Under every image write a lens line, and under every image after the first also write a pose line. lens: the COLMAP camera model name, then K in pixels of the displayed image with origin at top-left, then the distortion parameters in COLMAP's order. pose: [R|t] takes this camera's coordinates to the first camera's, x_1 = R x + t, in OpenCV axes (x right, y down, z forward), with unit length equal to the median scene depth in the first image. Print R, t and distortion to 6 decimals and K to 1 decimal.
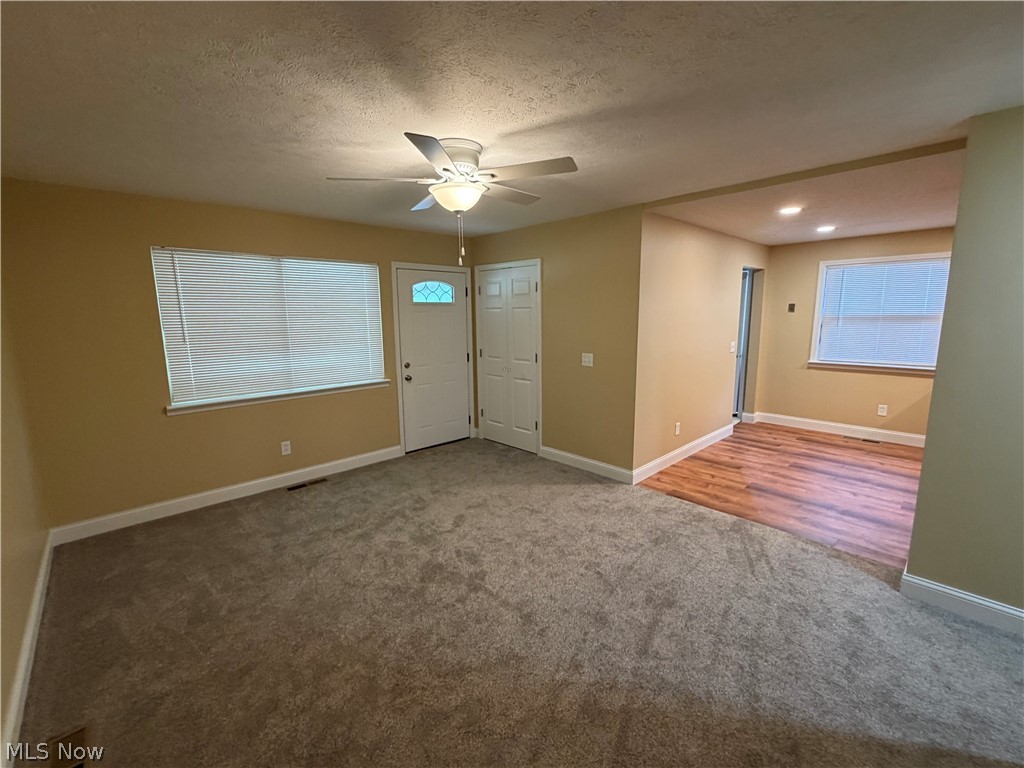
lens RADIAL K [[441.7, 0, 511.4], [0, 441.7, 385.3], [0, 0, 1]] dist [0.004726, 0.000170]
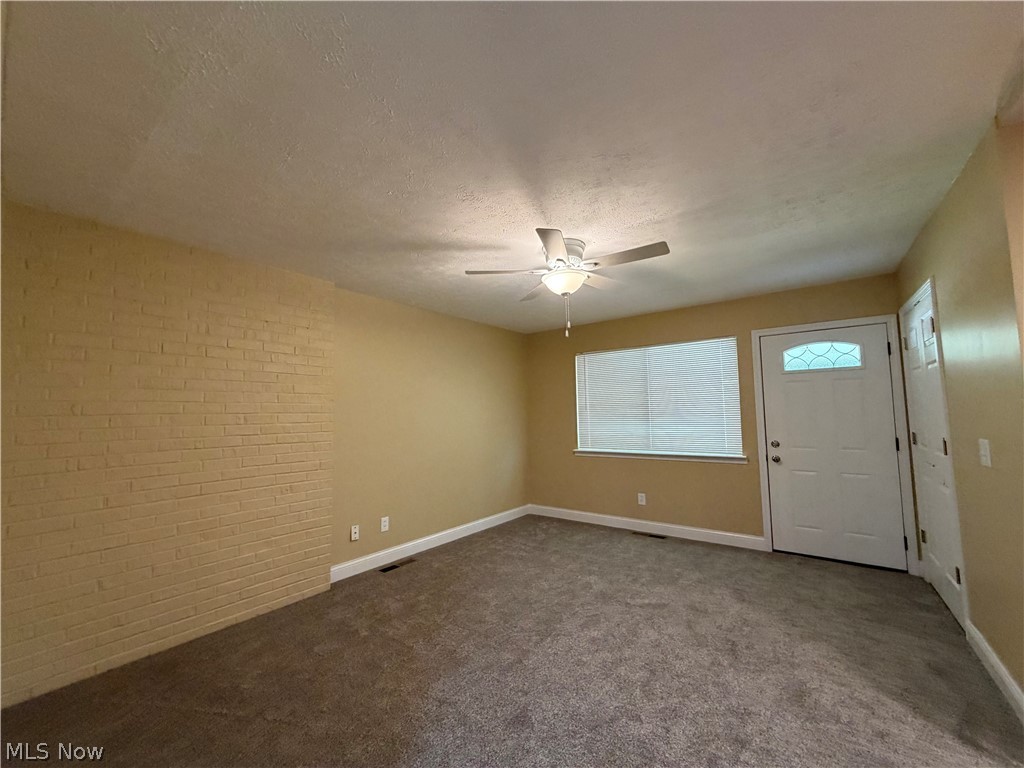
lens RADIAL K [[408.9, 0, 508.0], [0, 408.9, 384.4], [0, 0, 1]] dist [-0.001321, -0.000191]
pose [[0.151667, -0.065755, -0.986242, 0.523289], [-0.145989, 0.985352, -0.088146, -0.014870], [0.977591, 0.157349, 0.139846, 0.402045]]
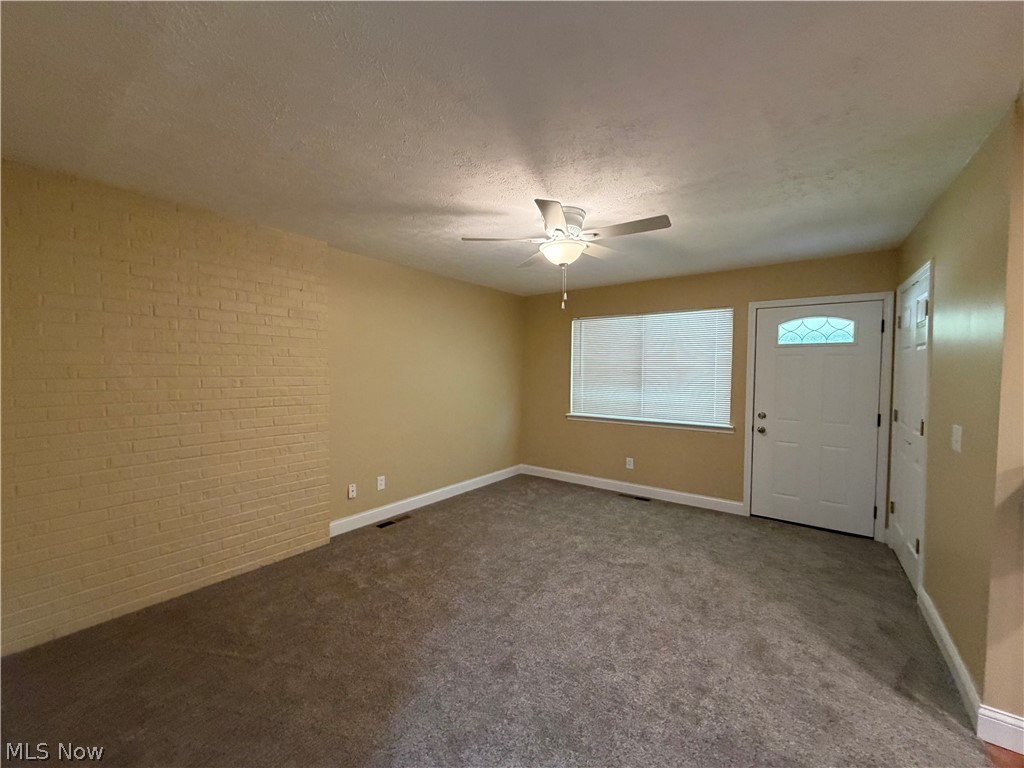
lens RADIAL K [[408.9, 0, 508.0], [0, 408.9, 384.9], [0, 0, 1]] dist [-0.001321, -0.000191]
pose [[0.161695, 0.046363, -0.985751, 0.530982], [-0.170430, 0.985198, 0.018381, -0.037568], [0.972013, 0.165029, 0.167203, 0.399780]]
